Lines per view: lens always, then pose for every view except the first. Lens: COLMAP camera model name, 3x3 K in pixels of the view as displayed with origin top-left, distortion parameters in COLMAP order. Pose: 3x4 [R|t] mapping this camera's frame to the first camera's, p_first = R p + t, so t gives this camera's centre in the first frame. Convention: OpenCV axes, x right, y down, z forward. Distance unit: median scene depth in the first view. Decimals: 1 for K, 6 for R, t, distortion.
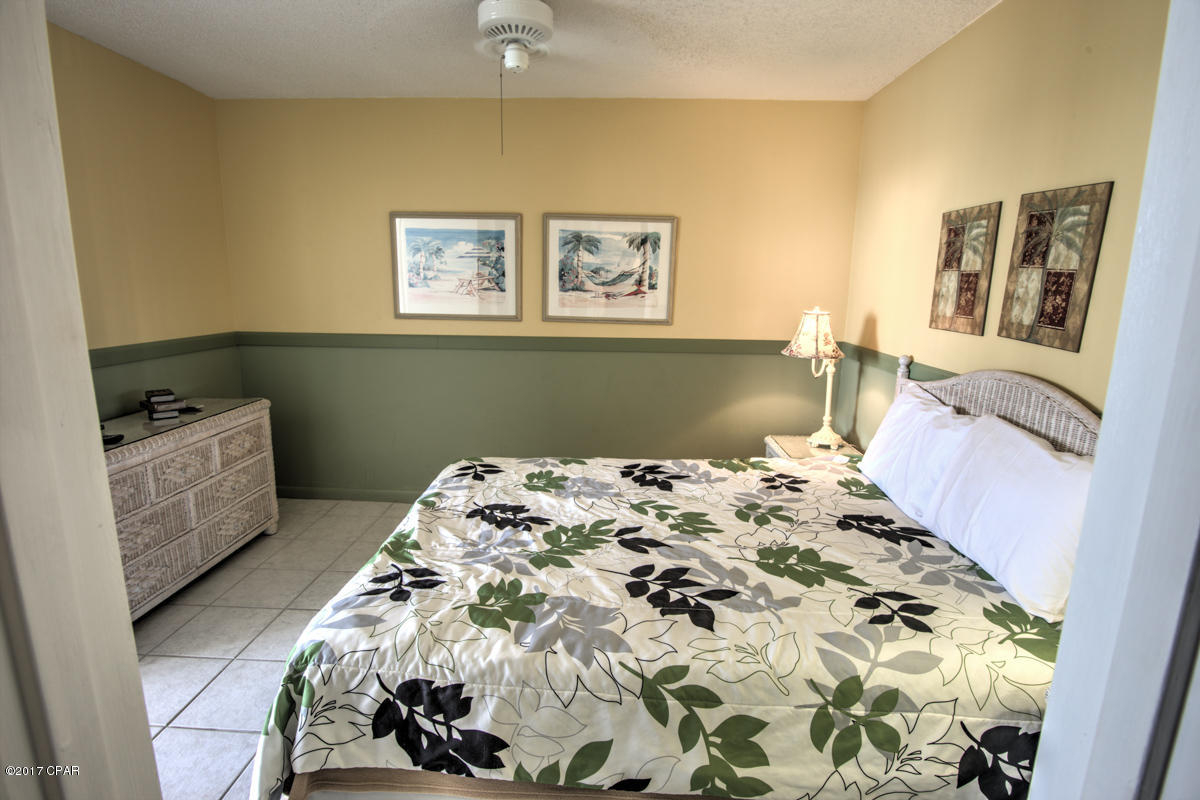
lens RADIAL K [[585.0, 0, 601.1], [0, 585.0, 397.5], [0, 0, 1]] dist [-0.018981, -0.000711]
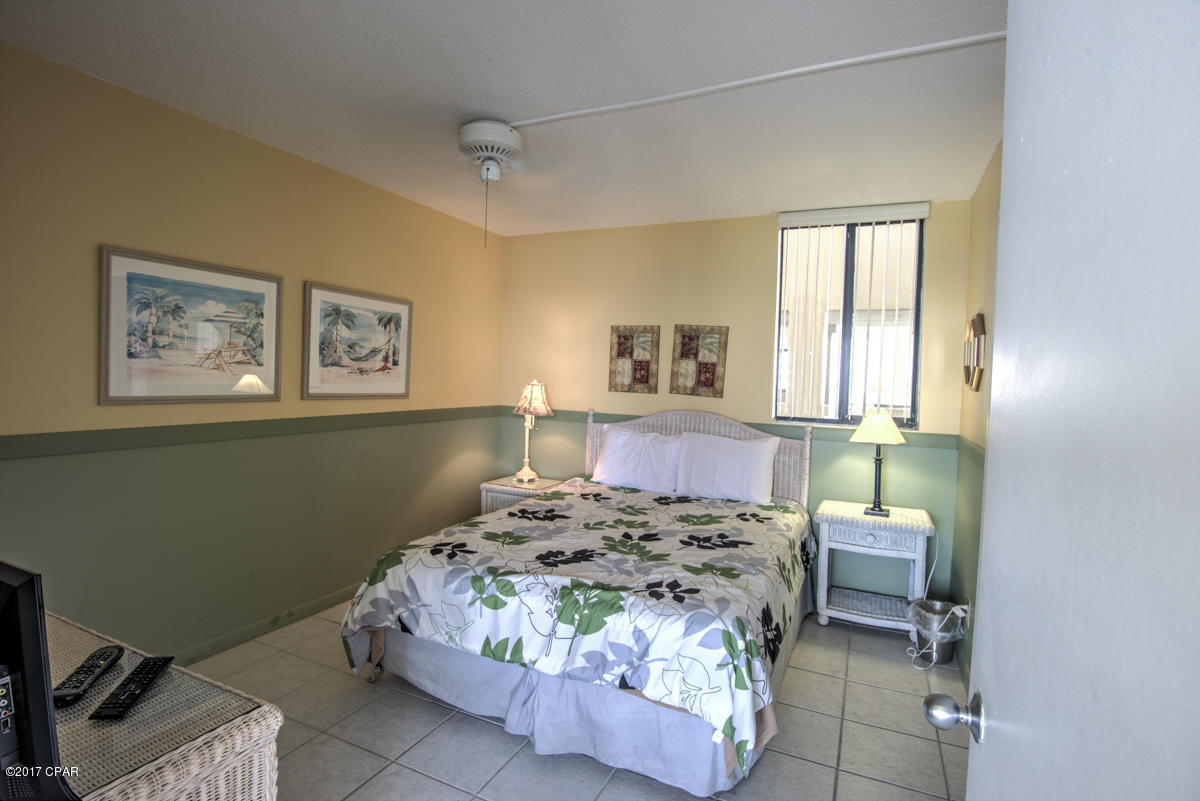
lens RADIAL K [[585.0, 0, 600.1], [0, 585.0, 396.6], [0, 0, 1]] dist [-0.018981, -0.000711]
pose [[0.396798, -0.036665, 0.917174, -0.986157], [0.149137, 0.988500, -0.025005, -0.064547], [-0.905710, 0.146706, 0.397703, 0.341396]]
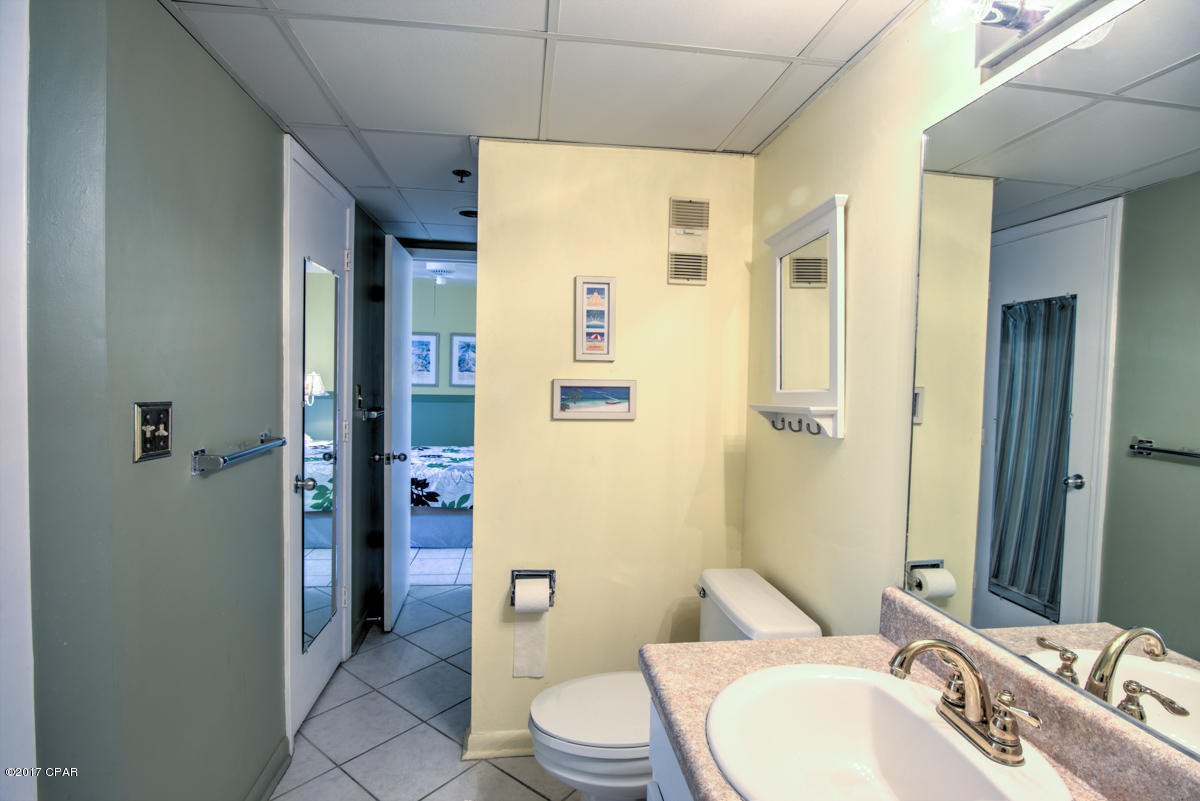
lens RADIAL K [[585.0, 0, 600.3], [0, 585.0, 403.4], [0, 0, 1]] dist [-0.018981, -0.000711]
pose [[0.987142, -0.002006, 0.159831, 0.115096], [0.024351, 0.990136, -0.137974, 0.277424], [-0.157977, 0.140092, 0.977455, -1.318123]]
